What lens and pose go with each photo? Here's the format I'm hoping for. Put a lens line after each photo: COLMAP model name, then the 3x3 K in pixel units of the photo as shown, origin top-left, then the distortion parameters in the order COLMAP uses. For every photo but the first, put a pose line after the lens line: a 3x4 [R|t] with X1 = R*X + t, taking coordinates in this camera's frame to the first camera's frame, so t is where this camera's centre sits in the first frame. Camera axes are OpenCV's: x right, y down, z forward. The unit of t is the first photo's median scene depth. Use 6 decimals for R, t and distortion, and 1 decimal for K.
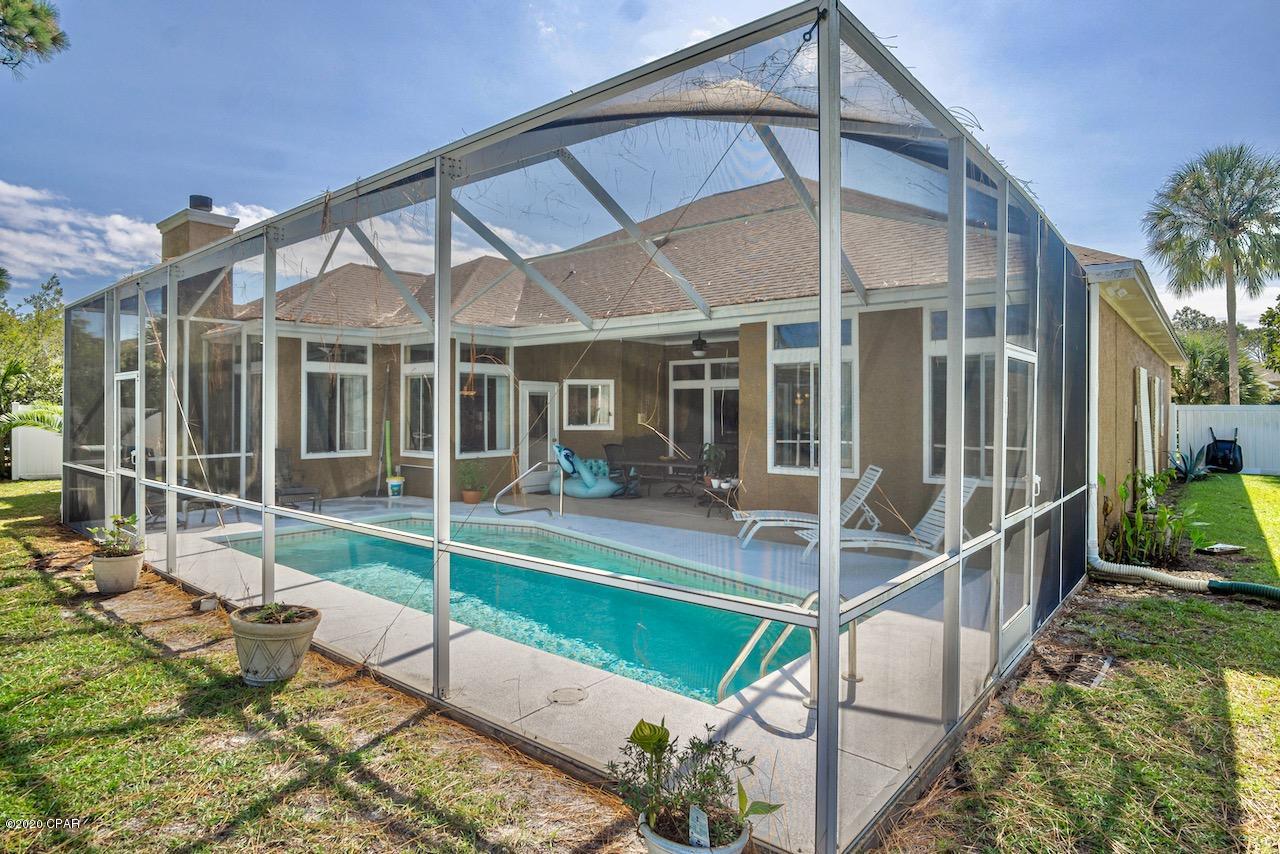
lens RADIAL K [[705.6, 0, 642.4], [0, 705.6, 407.1], [0, 0, 1]] dist [-0.018706, 0.001455]
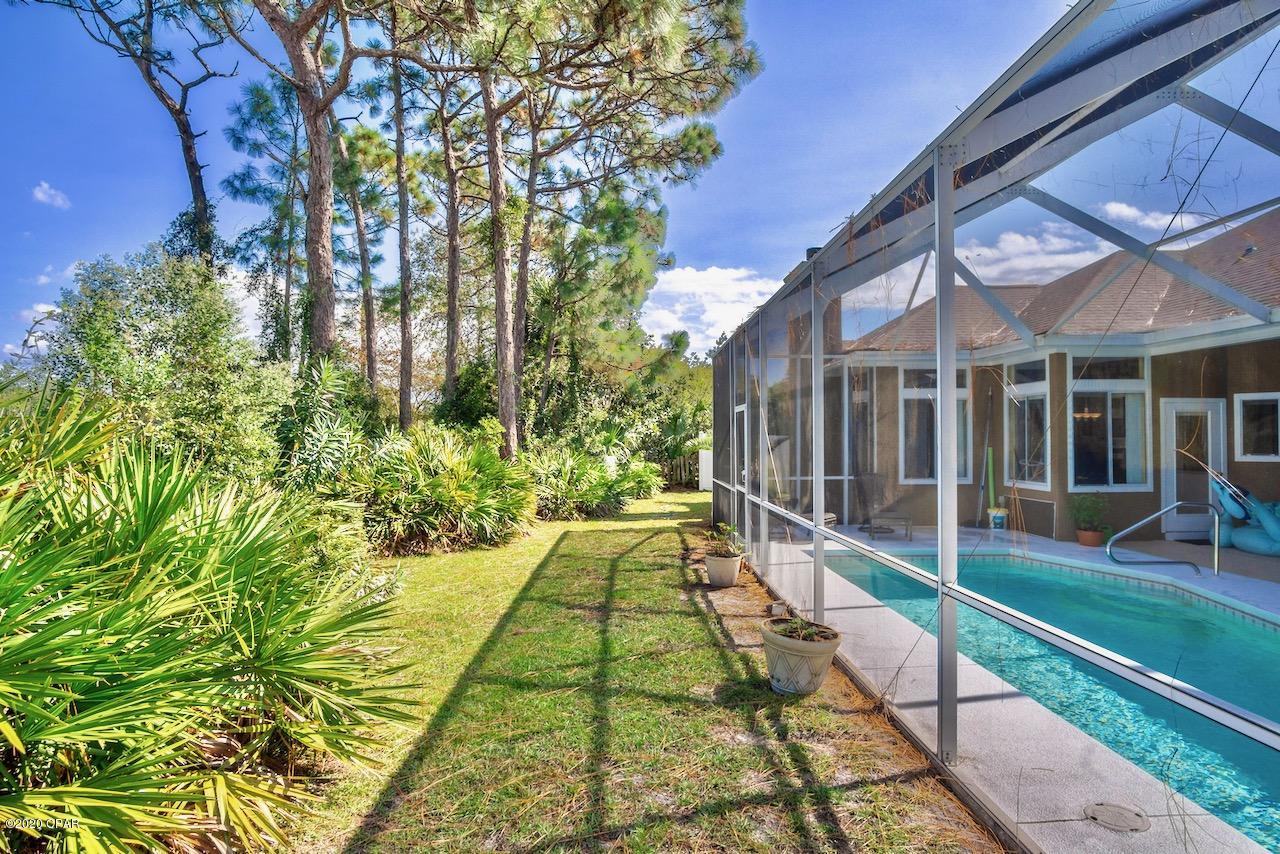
lens RADIAL K [[701.5, 0, 640.0], [0, 701.5, 427.0], [0, 0, 1]] dist [-0.020334, 0.001769]
pose [[0.651083, -0.015516, -0.758848, 0.077002], [0.007589, 0.999874, -0.013932, 0.003313], [0.758969, 0.003312, 0.651119, 0.086394]]
